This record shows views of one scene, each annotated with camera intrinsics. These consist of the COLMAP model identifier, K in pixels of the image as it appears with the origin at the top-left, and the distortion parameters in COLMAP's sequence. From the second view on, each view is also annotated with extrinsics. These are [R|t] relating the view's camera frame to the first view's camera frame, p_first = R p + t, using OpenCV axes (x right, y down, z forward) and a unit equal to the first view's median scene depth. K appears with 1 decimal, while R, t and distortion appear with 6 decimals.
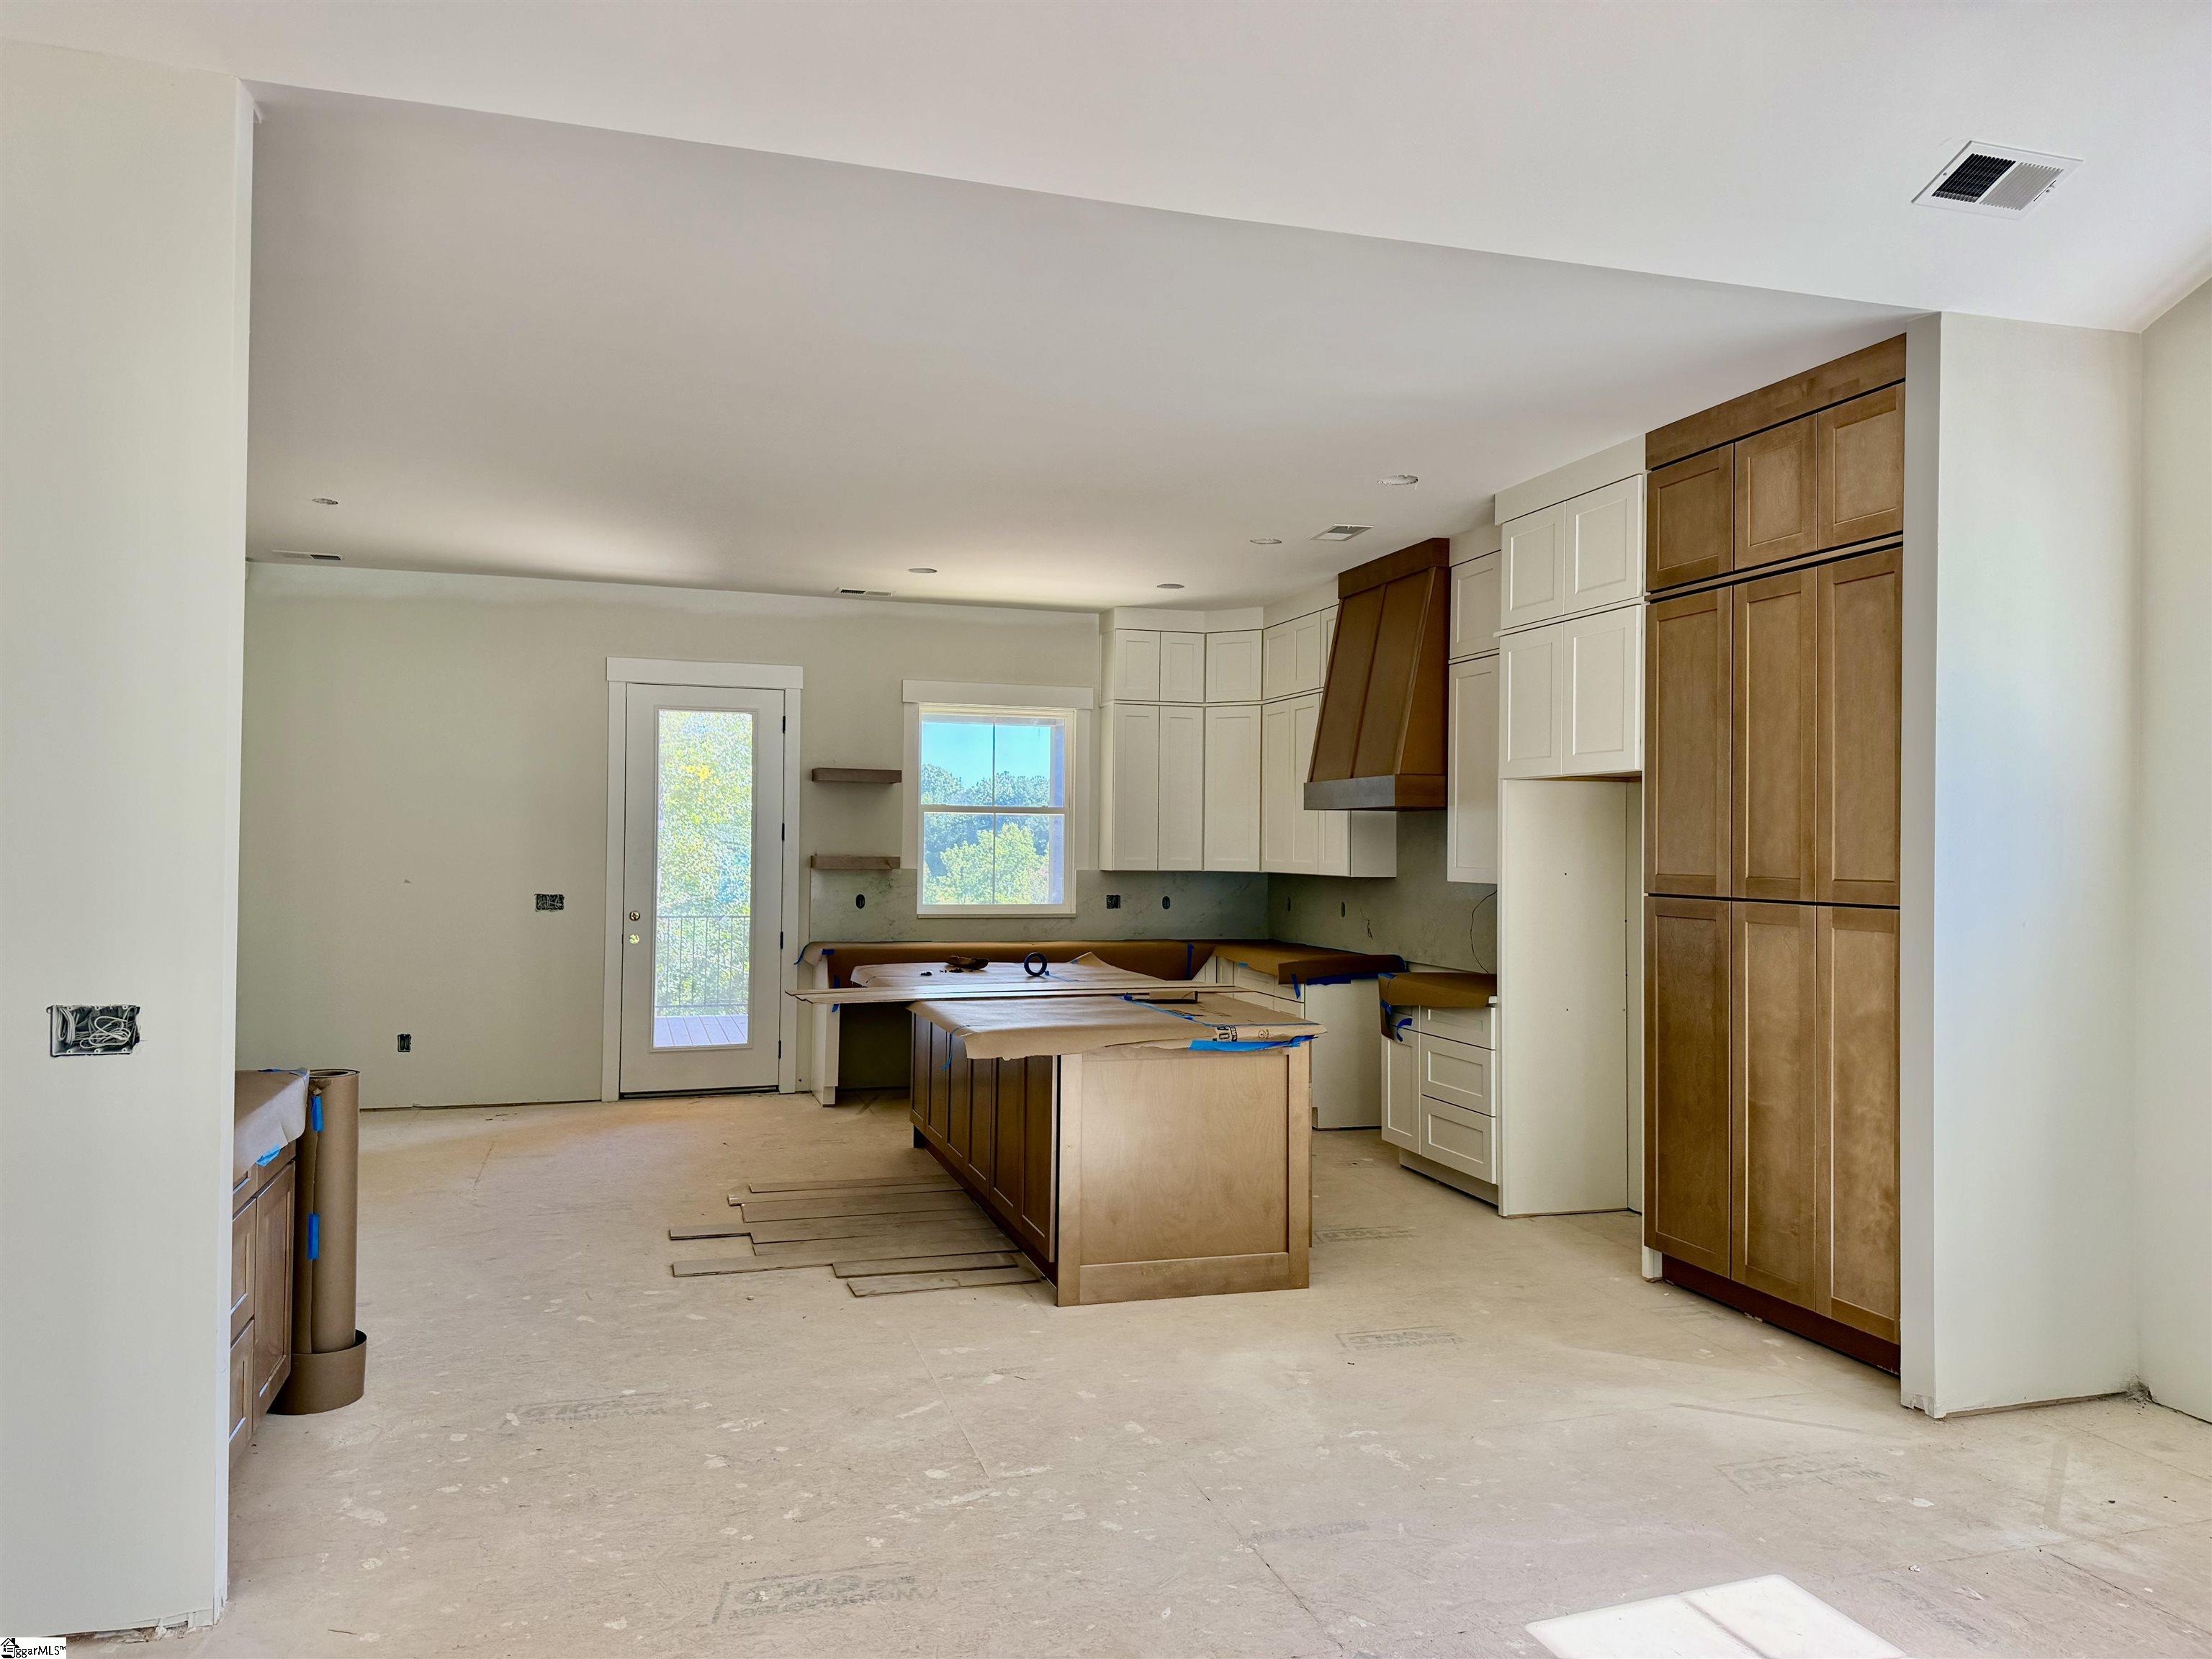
lens RADIAL K [[1544.8, 0, 1091.7], [0, 1544.8, 831.7], [0, 0, 1]] dist [0.080507, -0.104035]
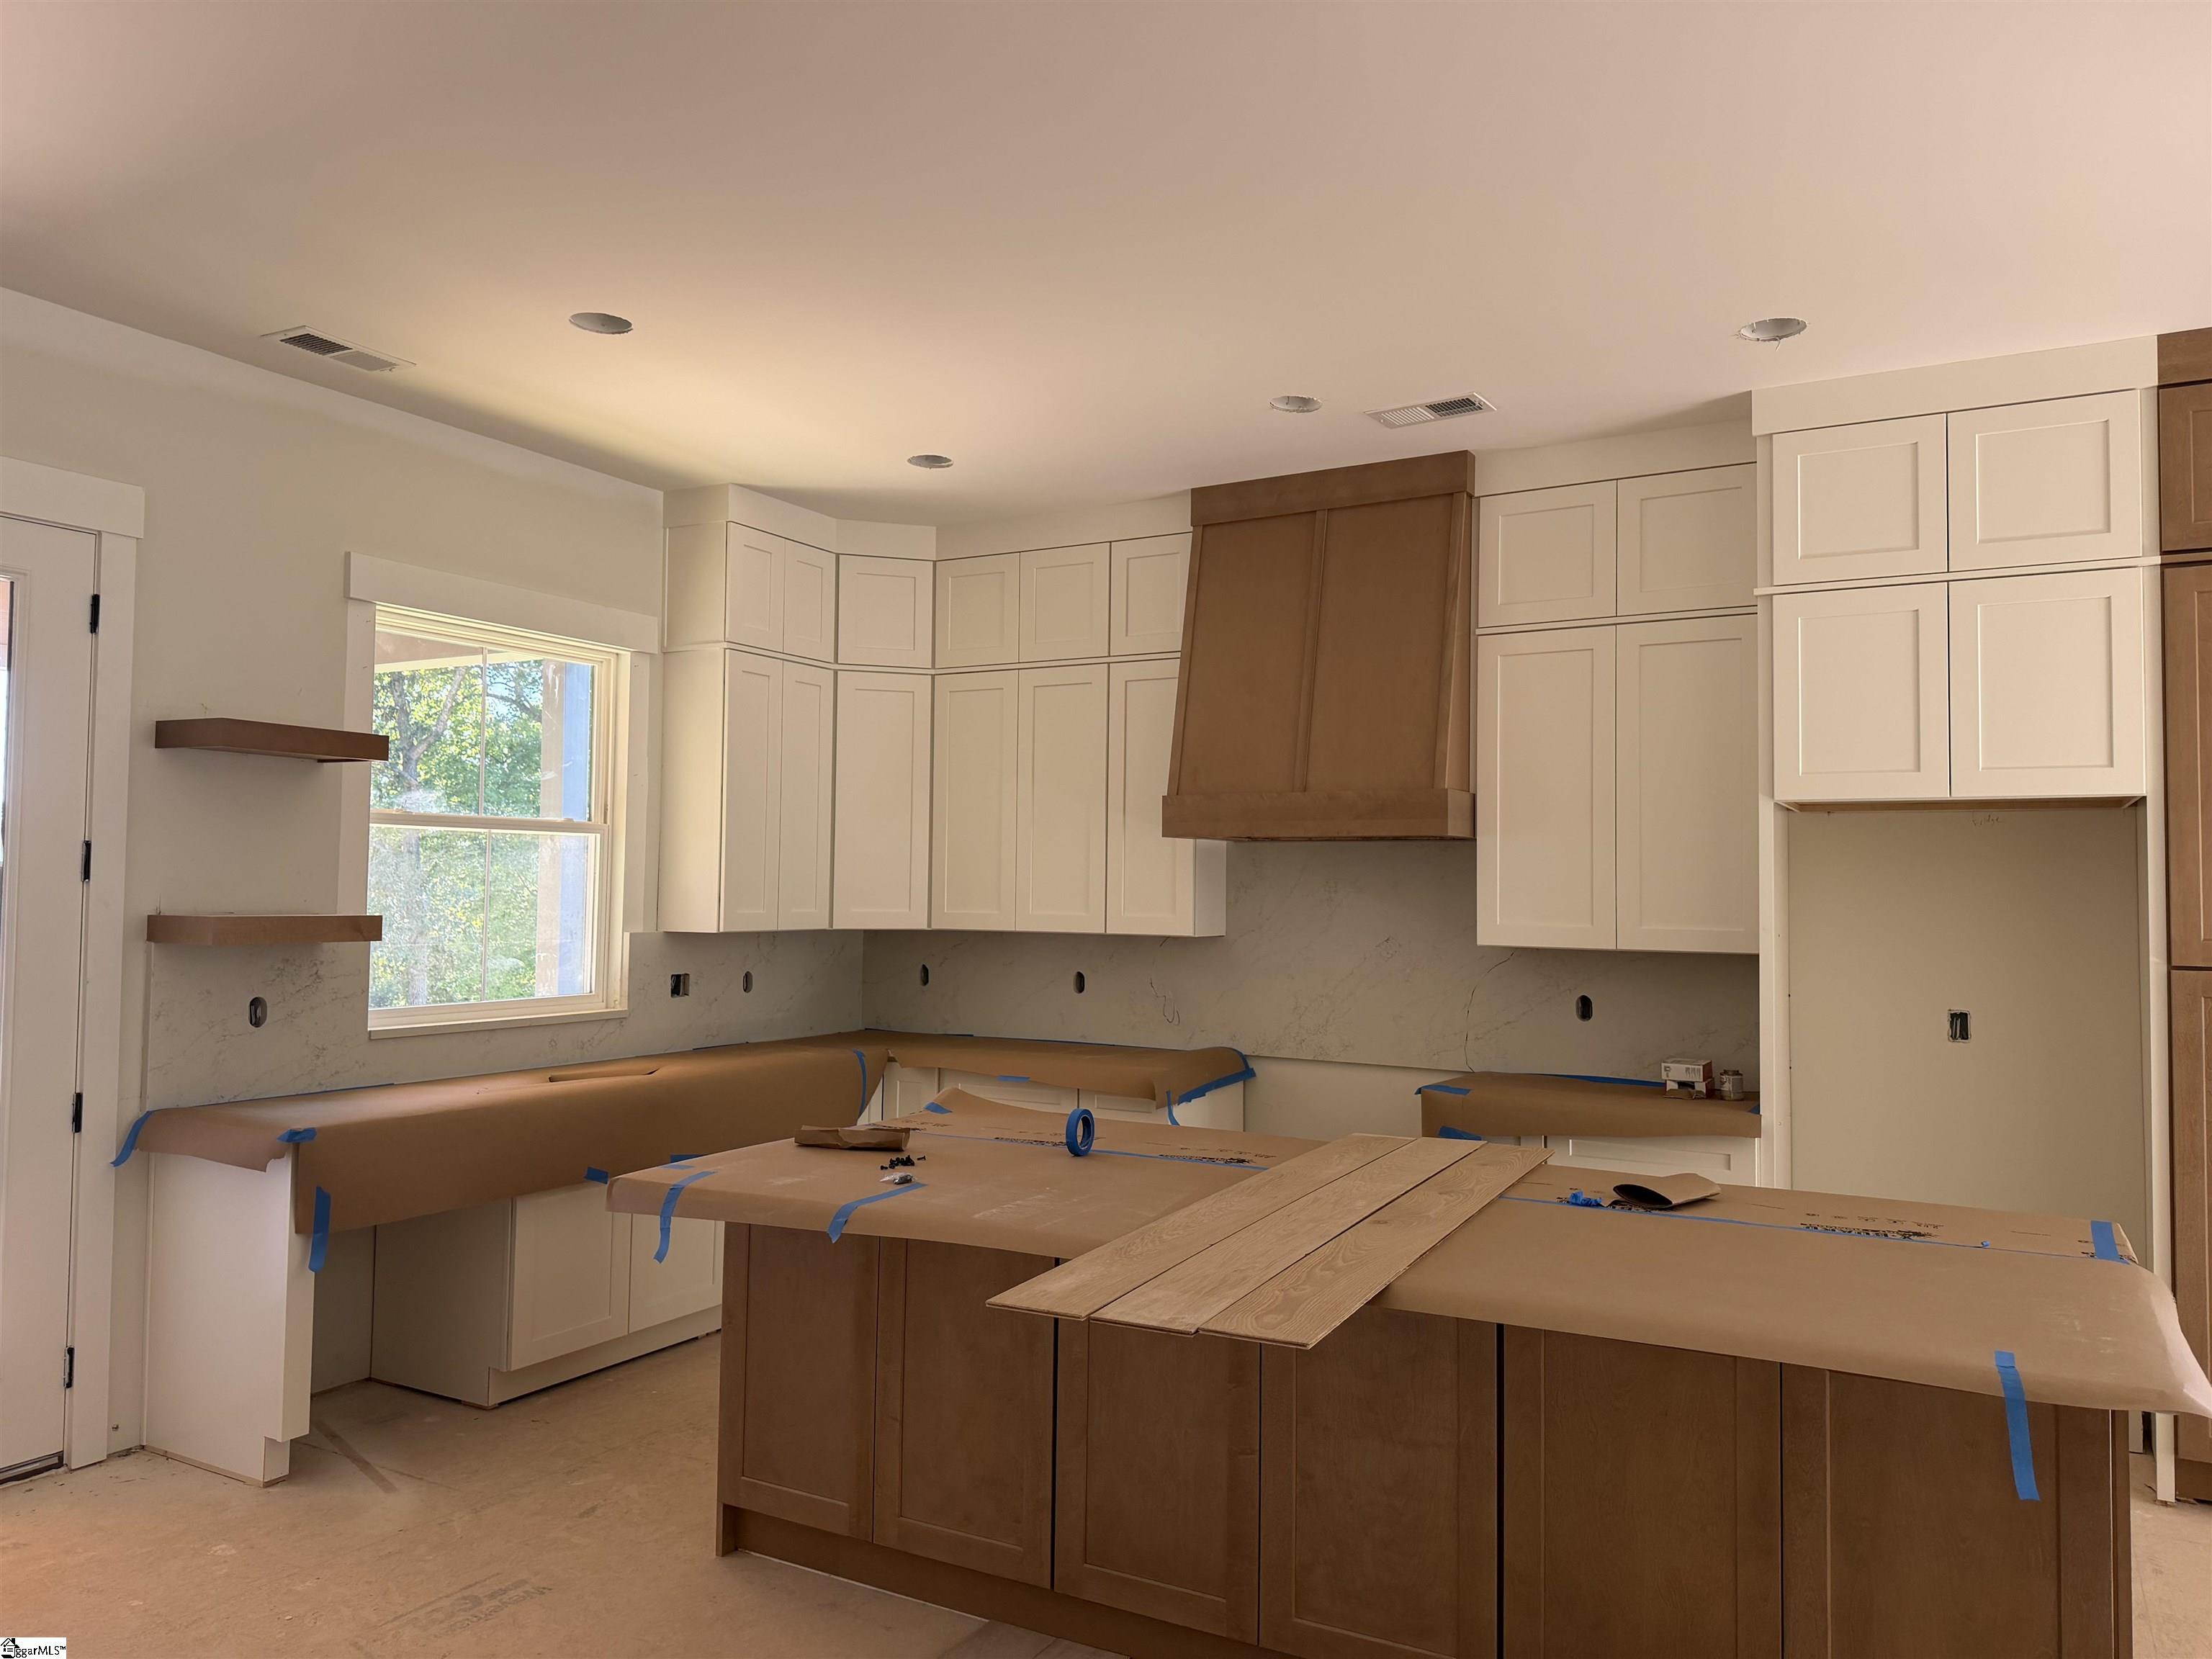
lens RADIAL K [[1544.8, 0, 1091.7], [0, 1544.8, 831.7], [0, 0, 1]] dist [0.080507, -0.104035]
pose [[0.714956, 0.024317, 0.698746, -0.303328], [-0.008478, 0.999623, -0.026112, 0.001123], [-0.699118, 0.012745, 0.714893, 0.491180]]
